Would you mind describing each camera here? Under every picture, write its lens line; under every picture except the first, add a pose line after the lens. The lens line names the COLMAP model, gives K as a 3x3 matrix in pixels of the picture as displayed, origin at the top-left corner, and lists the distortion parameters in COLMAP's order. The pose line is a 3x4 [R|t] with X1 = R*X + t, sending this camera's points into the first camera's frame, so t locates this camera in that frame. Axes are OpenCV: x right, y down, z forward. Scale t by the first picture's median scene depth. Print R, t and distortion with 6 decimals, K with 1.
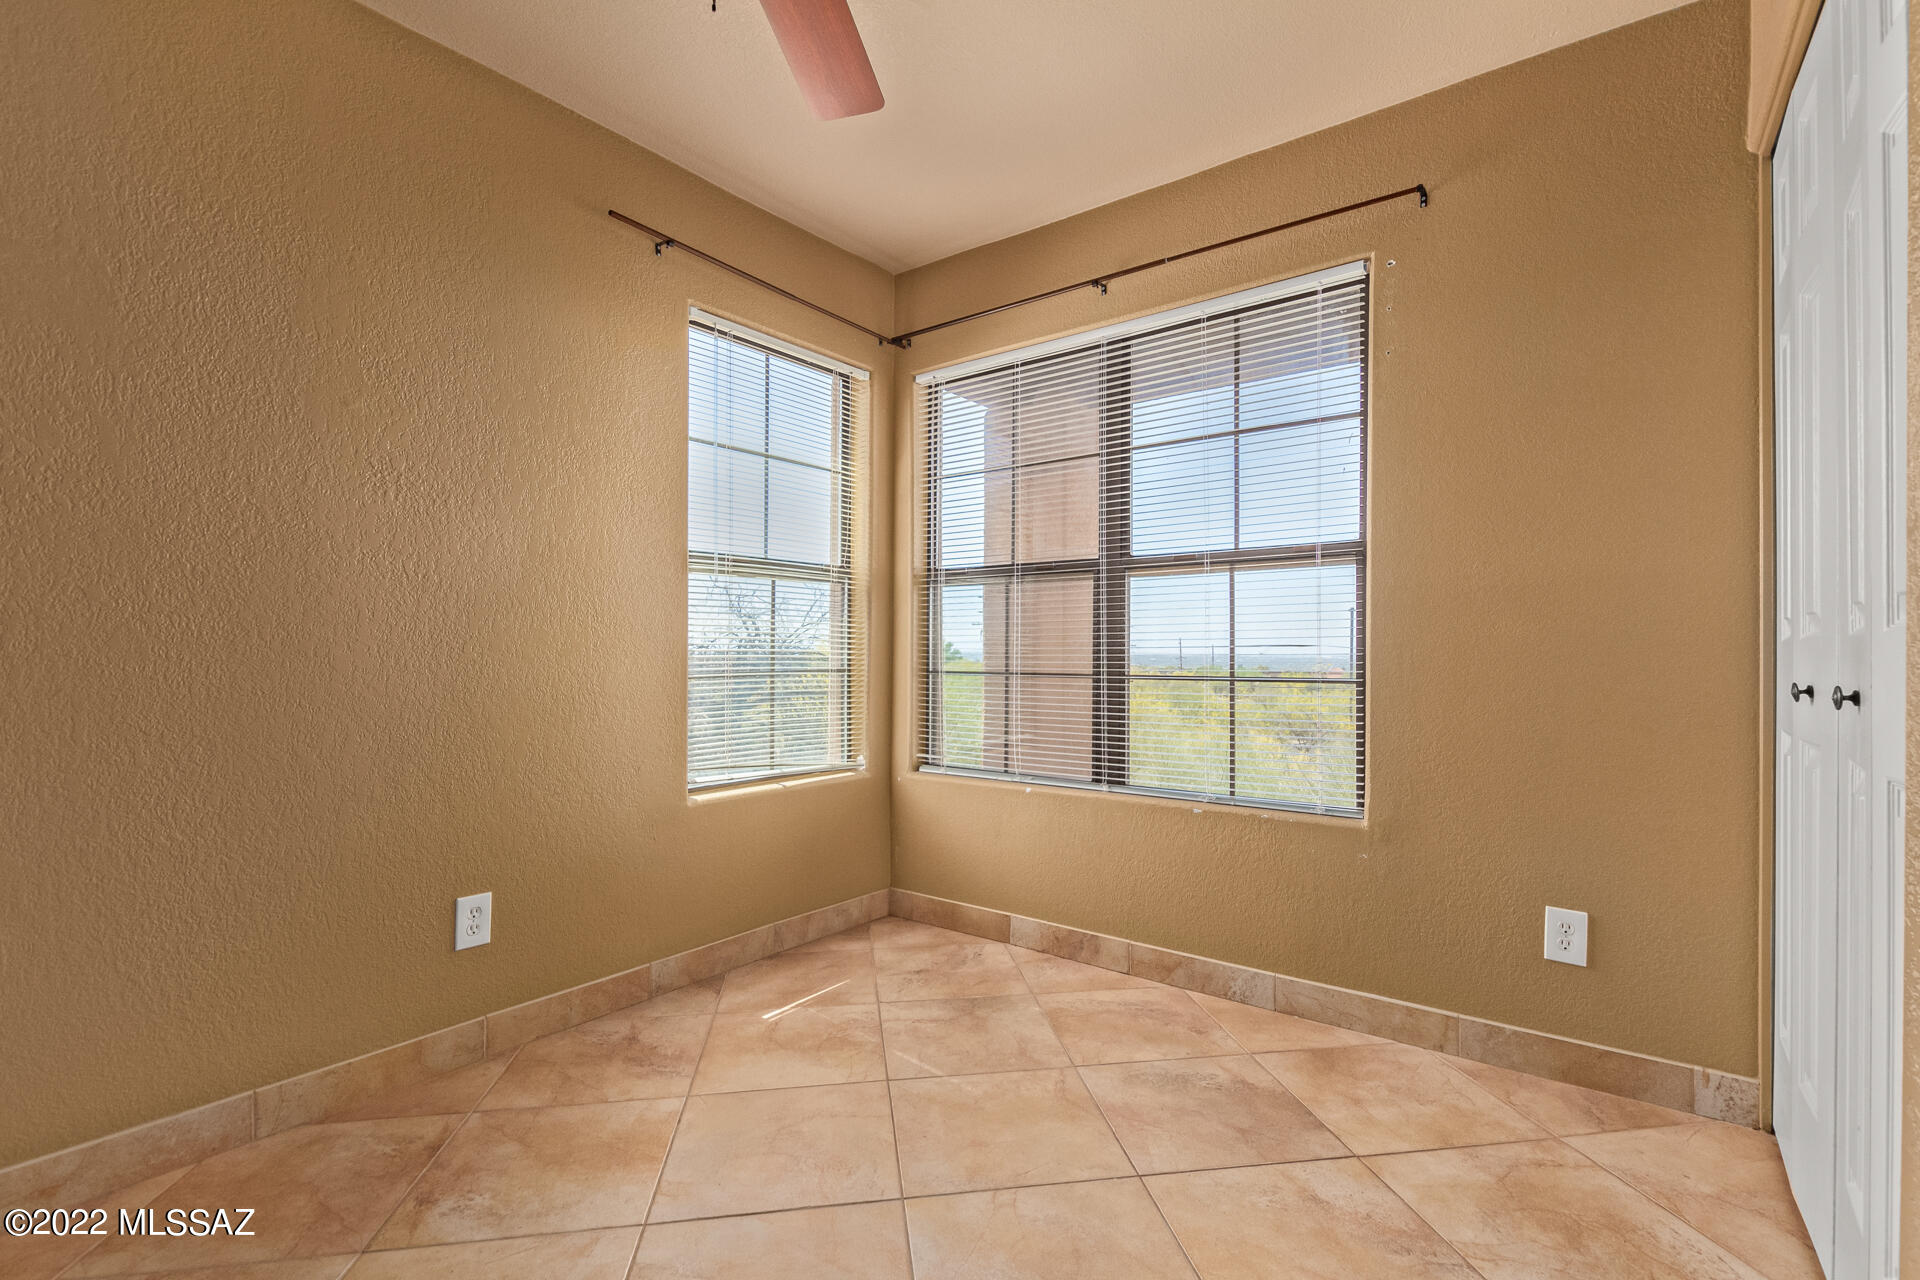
lens RADIAL K [[876.7, 0, 965.3], [0, 876.7, 642.2], [0, 0, 1]] dist [-0.006078, -0.000430]
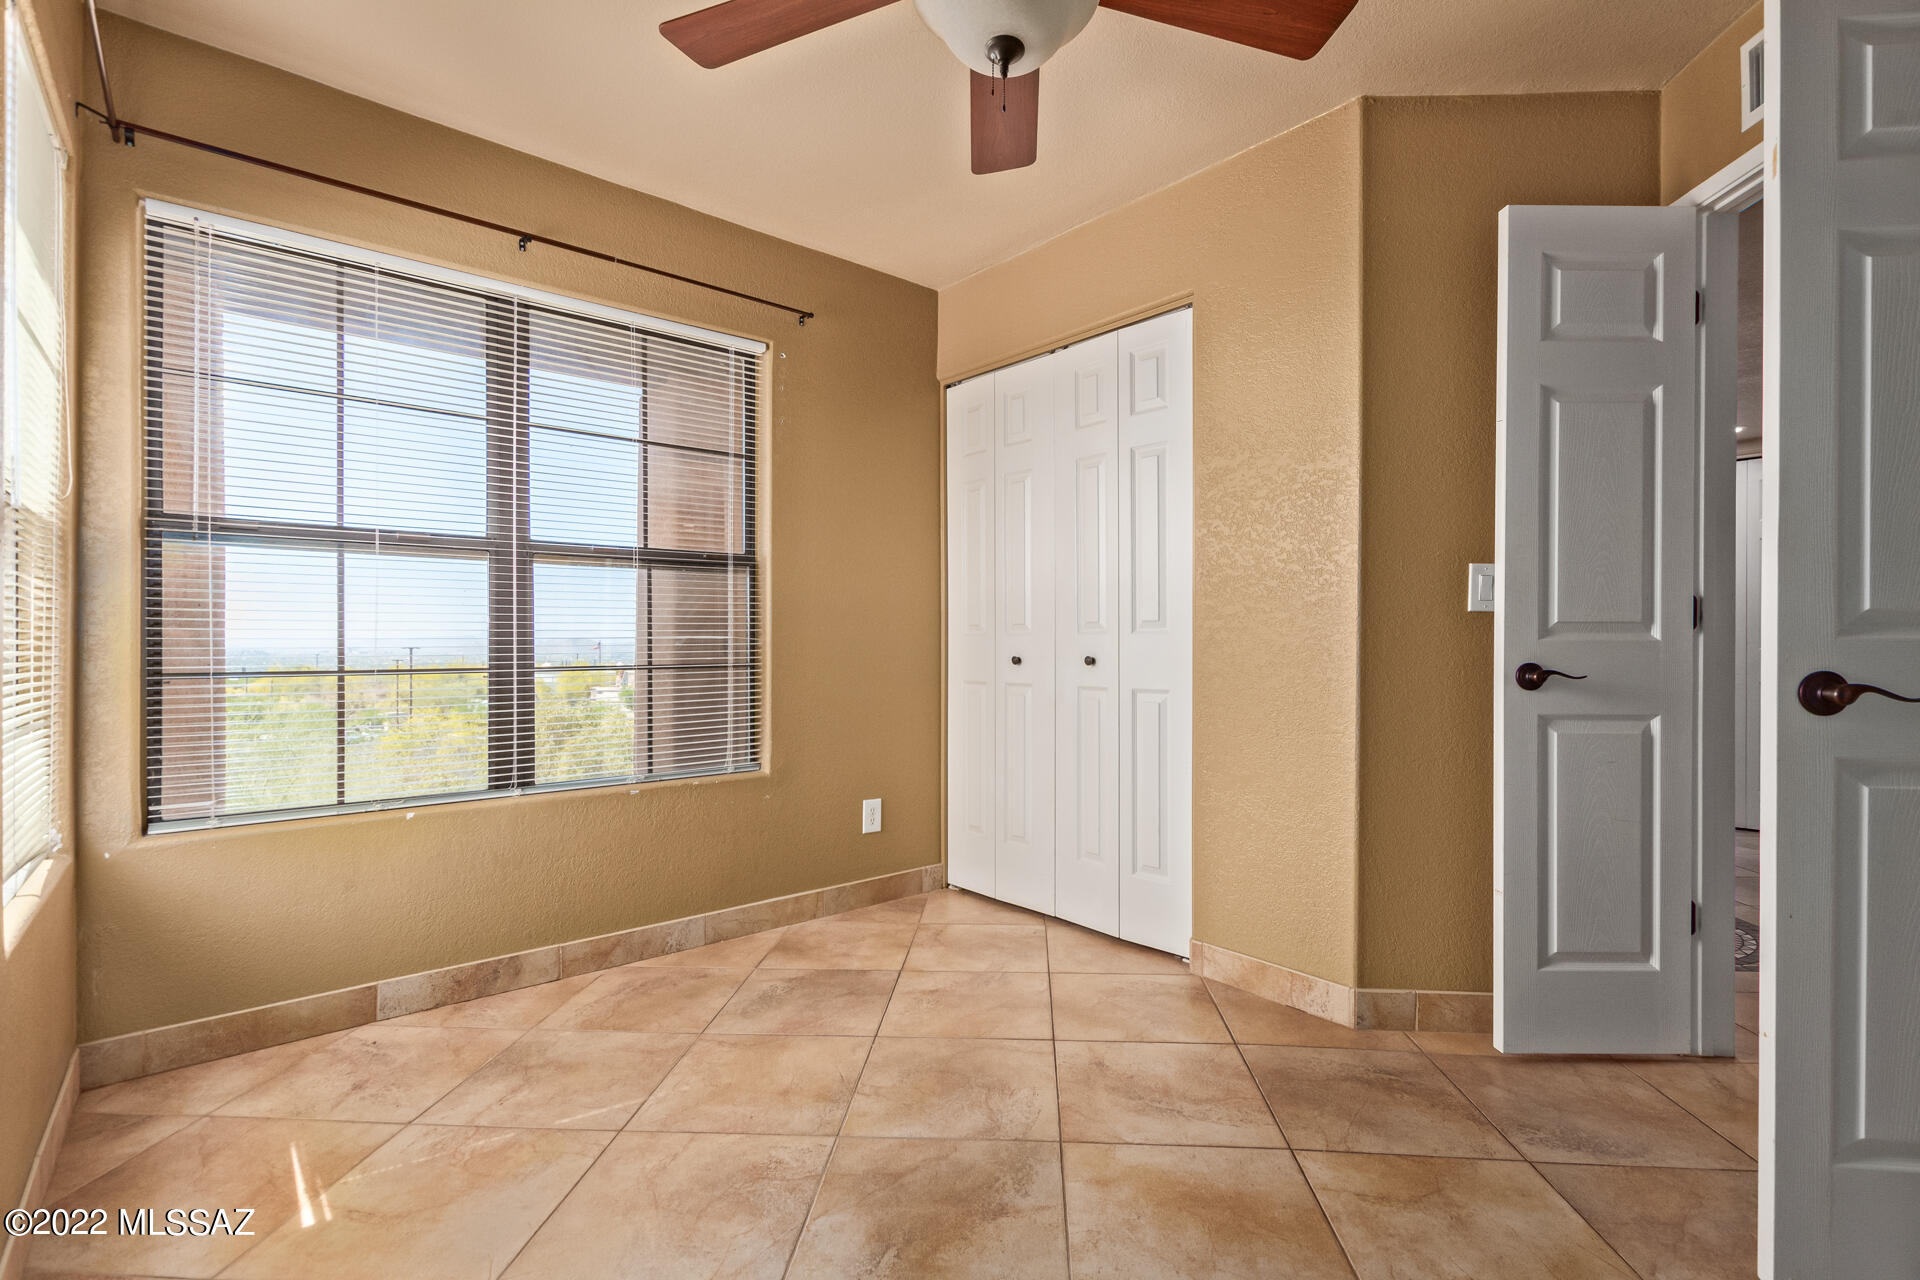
lens RADIAL K [[876.7, 0, 965.7], [0, 876.7, 645.5], [0, 0, 1]] dist [-0.006078, -0.000430]
pose [[0.205126, 0.000081, 0.978736, -0.655774], [-0.001582, 0.999999, 0.000249, 0.013607], [-0.978734, -0.001599, 0.205126, 0.369399]]
